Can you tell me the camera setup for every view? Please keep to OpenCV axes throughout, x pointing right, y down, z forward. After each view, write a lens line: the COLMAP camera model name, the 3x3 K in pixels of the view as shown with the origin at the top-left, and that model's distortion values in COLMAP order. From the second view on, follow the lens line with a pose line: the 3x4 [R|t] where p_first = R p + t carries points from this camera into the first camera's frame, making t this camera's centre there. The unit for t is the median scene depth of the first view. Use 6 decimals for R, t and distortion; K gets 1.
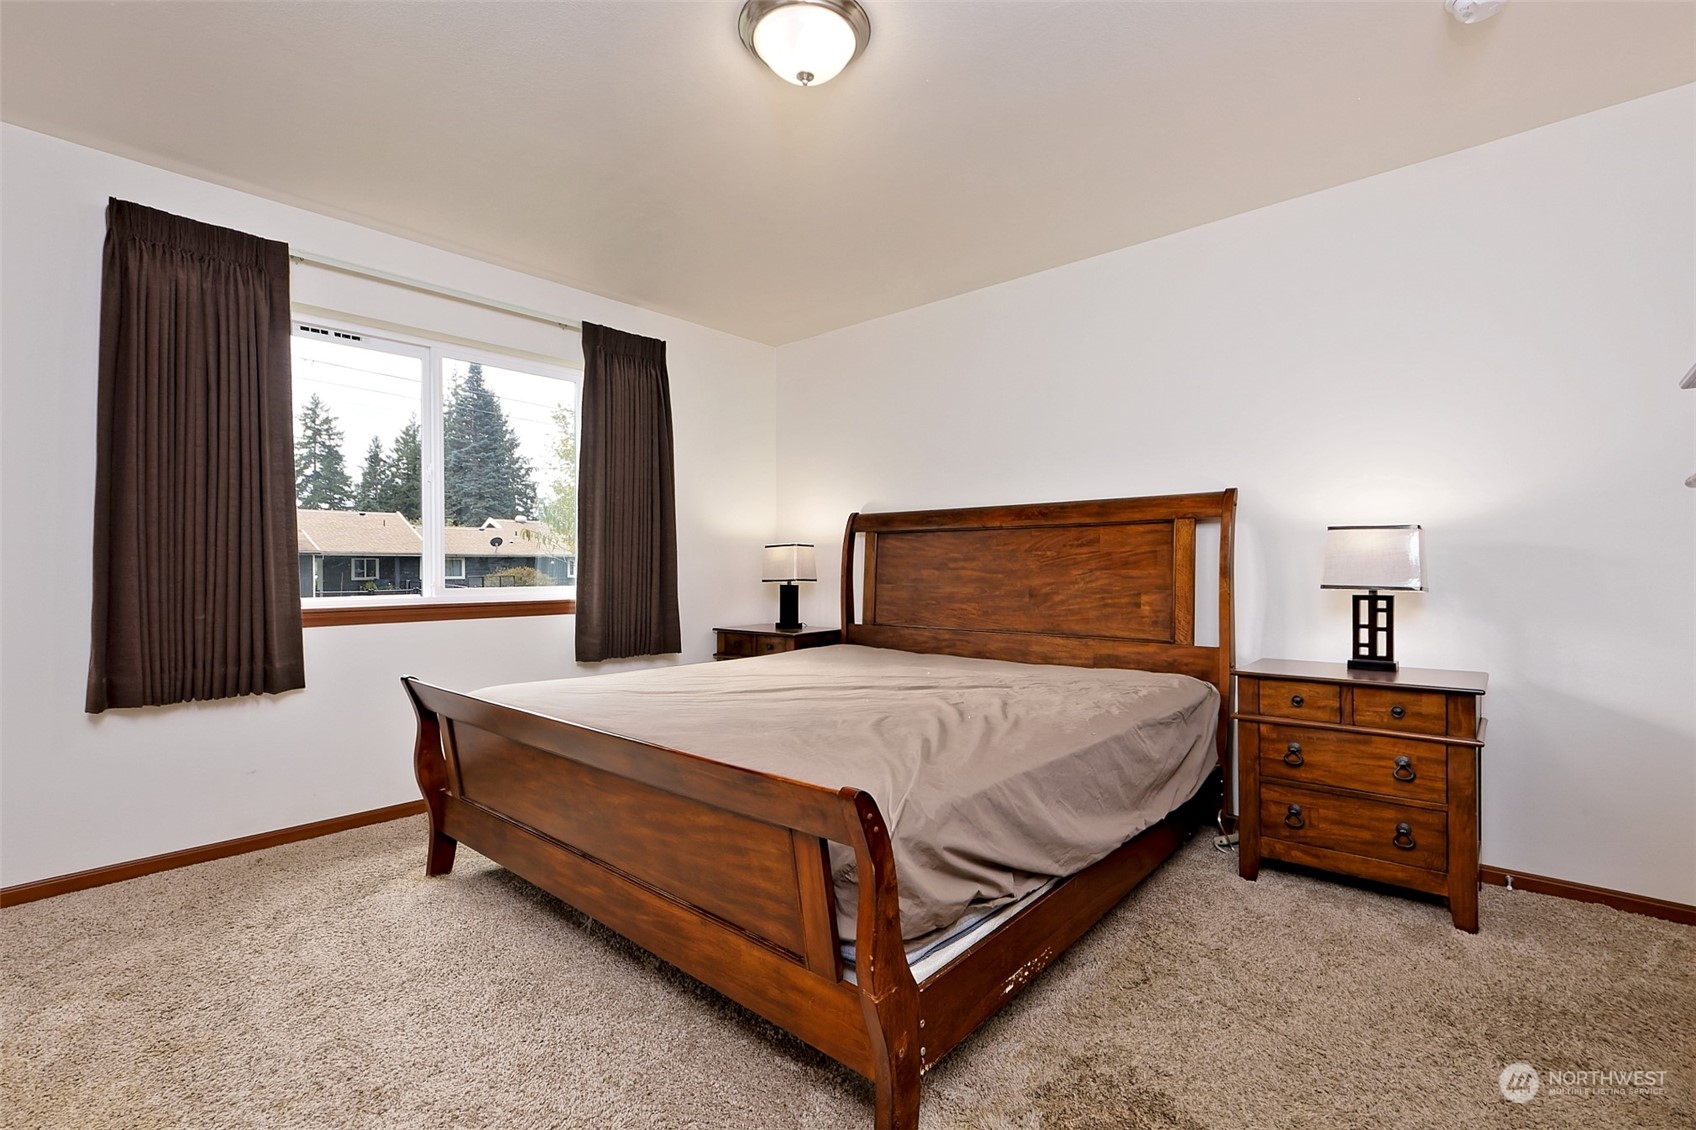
lens RADIAL K [[765.3, 0, 848.0], [0, 765.3, 565.0], [0, 0, 1]] dist [-0.001151, -0.000263]
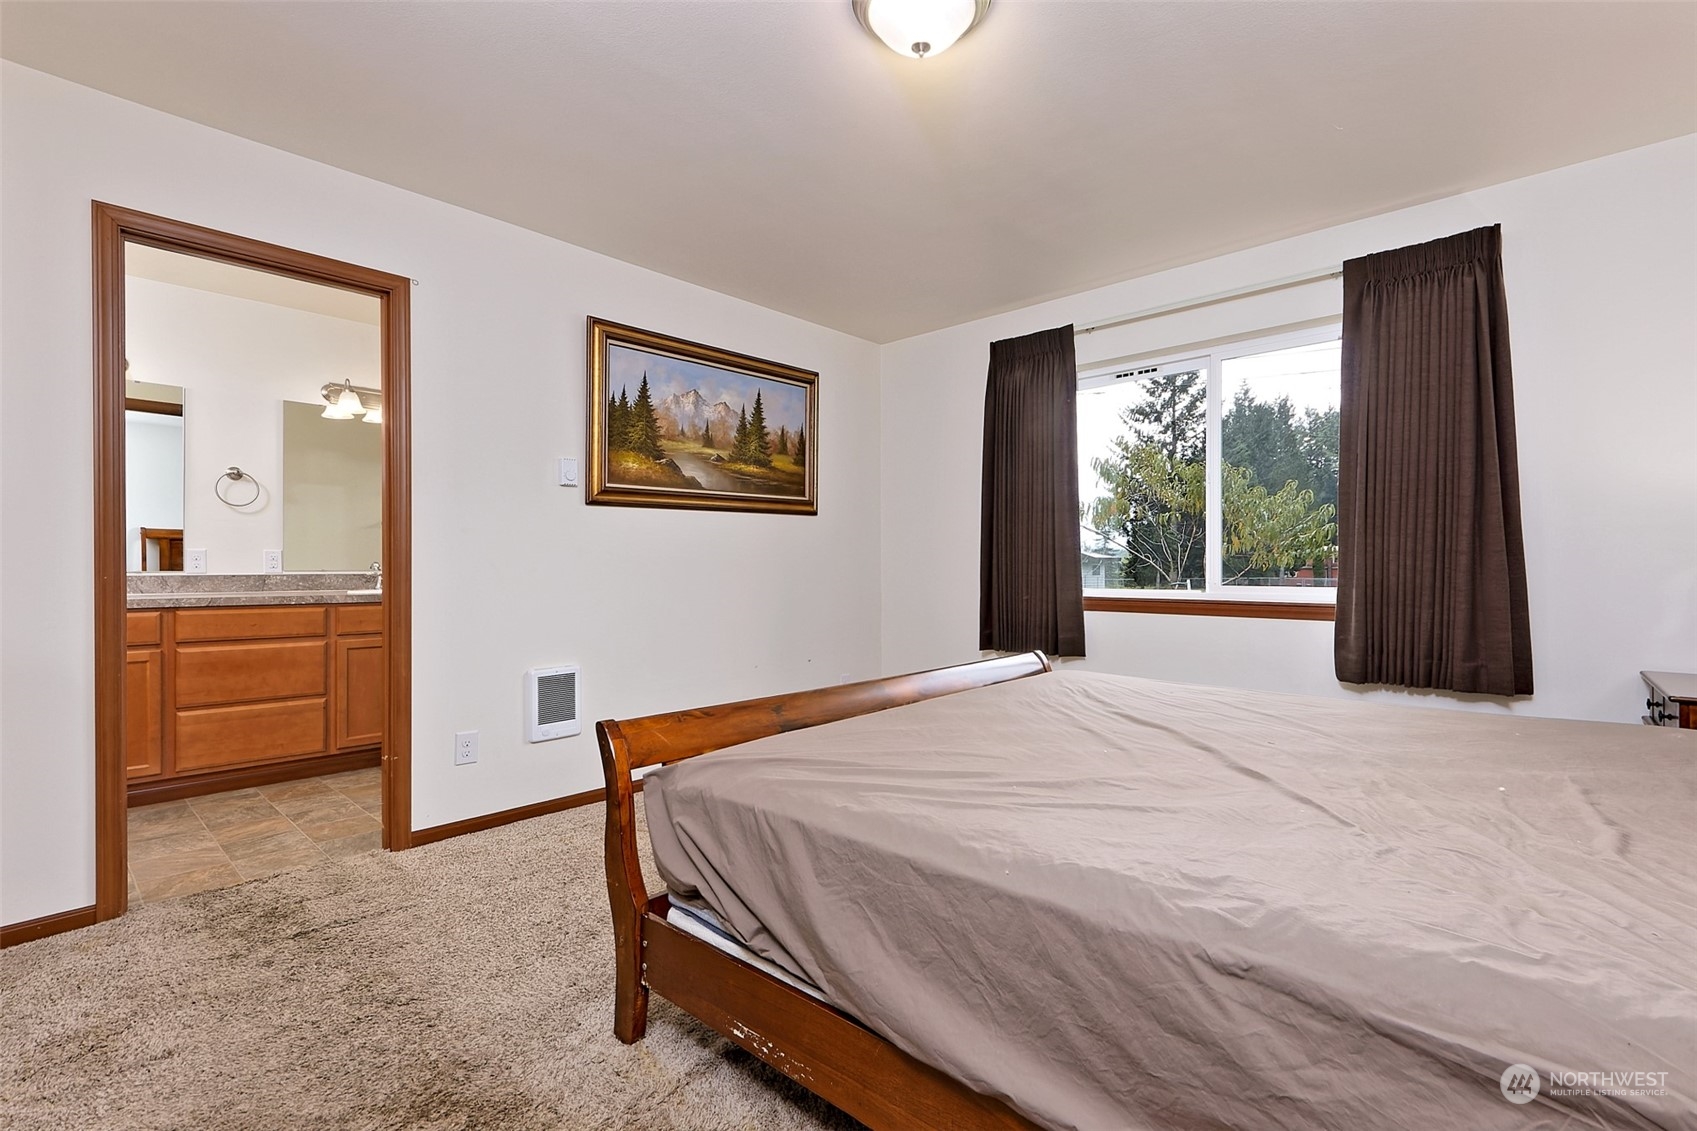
lens RADIAL K [[765.7, 0, 848.5], [0, 765.7, 565.5], [0, 0, 1]] dist [-0.001151, -0.000263]
pose [[-0.024364, 0.001741, -0.999702, 0.513699], [0.002661, 0.999995, 0.001676, 0.000583], [0.999700, -0.002619, -0.024368, 0.534846]]
